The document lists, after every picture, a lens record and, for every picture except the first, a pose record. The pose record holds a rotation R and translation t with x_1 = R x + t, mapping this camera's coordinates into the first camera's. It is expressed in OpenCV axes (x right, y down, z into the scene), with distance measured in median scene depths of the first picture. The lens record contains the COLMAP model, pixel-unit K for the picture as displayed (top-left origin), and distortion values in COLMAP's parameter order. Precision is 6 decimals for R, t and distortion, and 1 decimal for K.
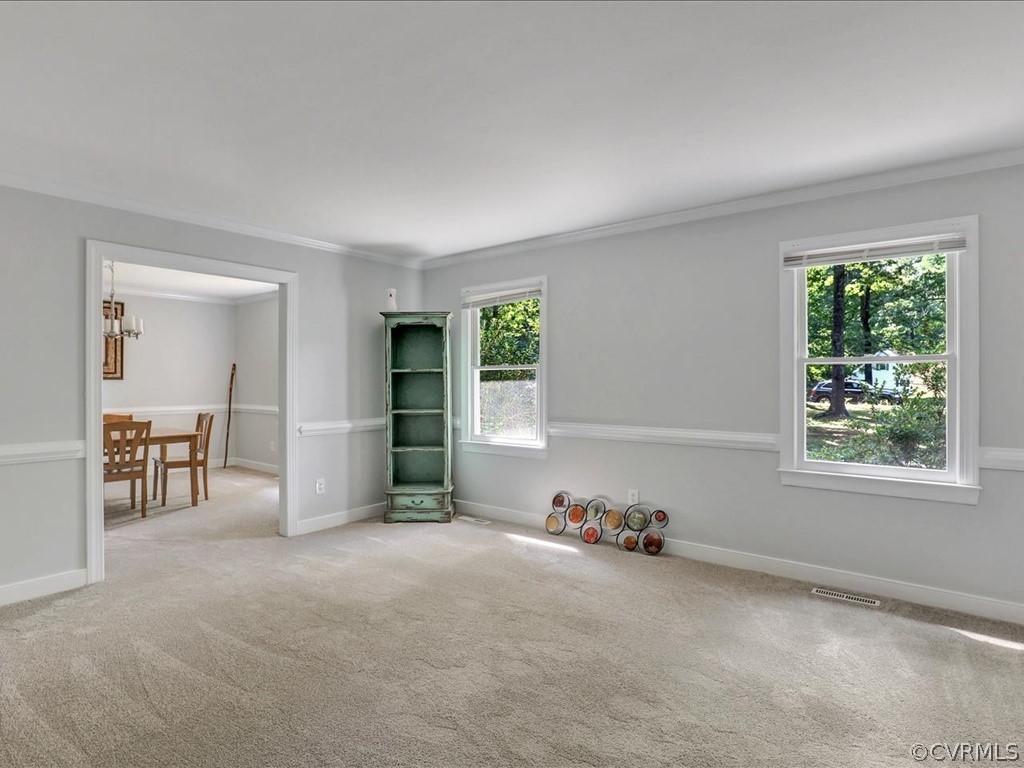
lens RADIAL K [[550.0, 0, 517.1], [0, 550.0, 377.5], [0, 0, 1]] dist [-0.015057, 0.000697]
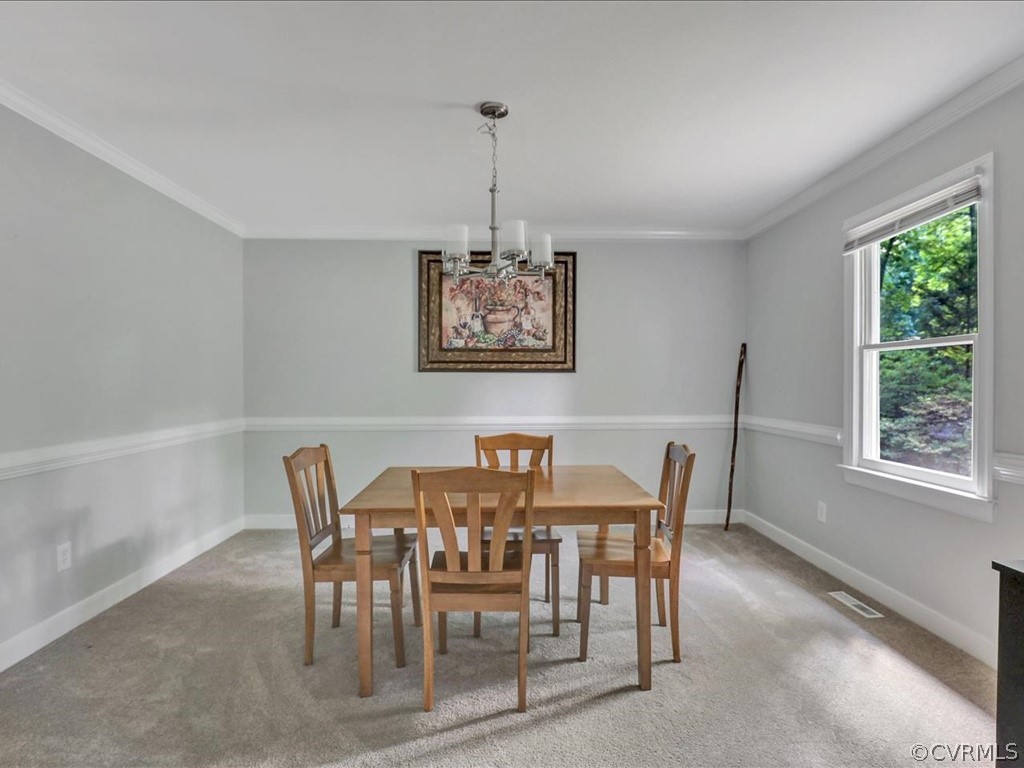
lens RADIAL K [[550.0, 0, 517.1], [0, 550.0, 377.5], [0, 0, 1]] dist [-0.015057, 0.000697]
pose [[0.636034, 0.012947, -0.771553, -0.382966], [0.007740, 0.999702, 0.023156, -0.007921], [0.771622, -0.020700, 0.635744, 0.769988]]
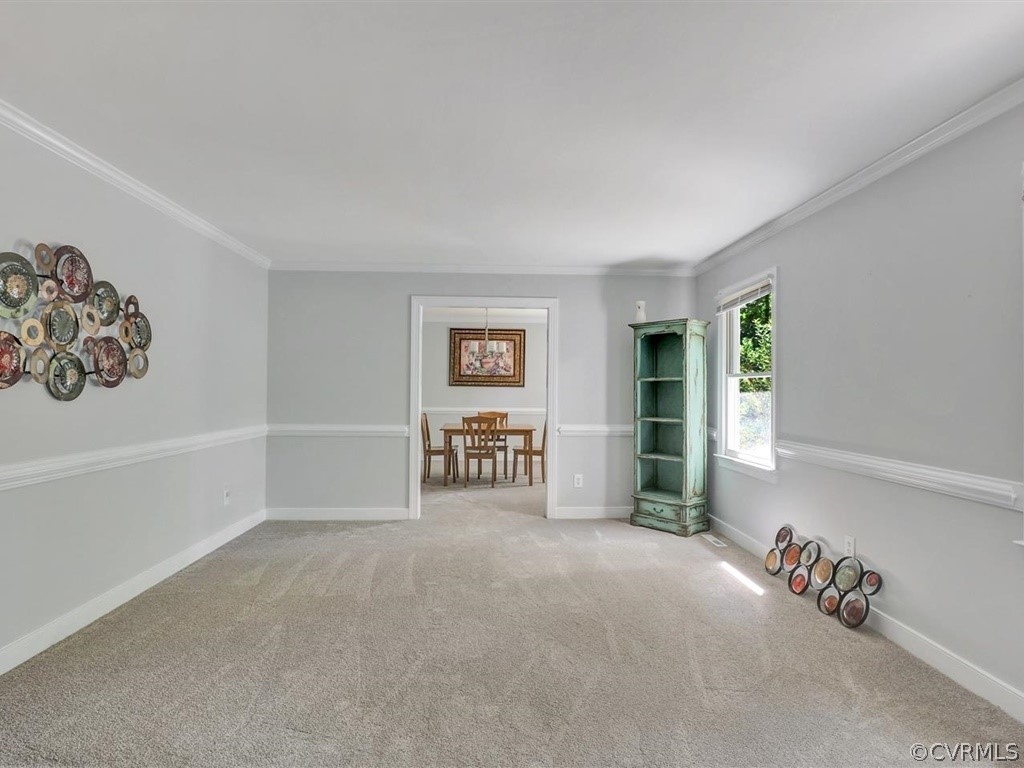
lens RADIAL K [[550.0, 0, 517.1], [0, 550.0, 377.5], [0, 0, 1]] dist [-0.015057, 0.000697]
pose [[0.657527, -0.007565, -0.753393, 0.408362], [-0.005417, 0.999876, -0.014768, 0.000329], [0.753411, 0.013792, 0.657405, 0.141577]]
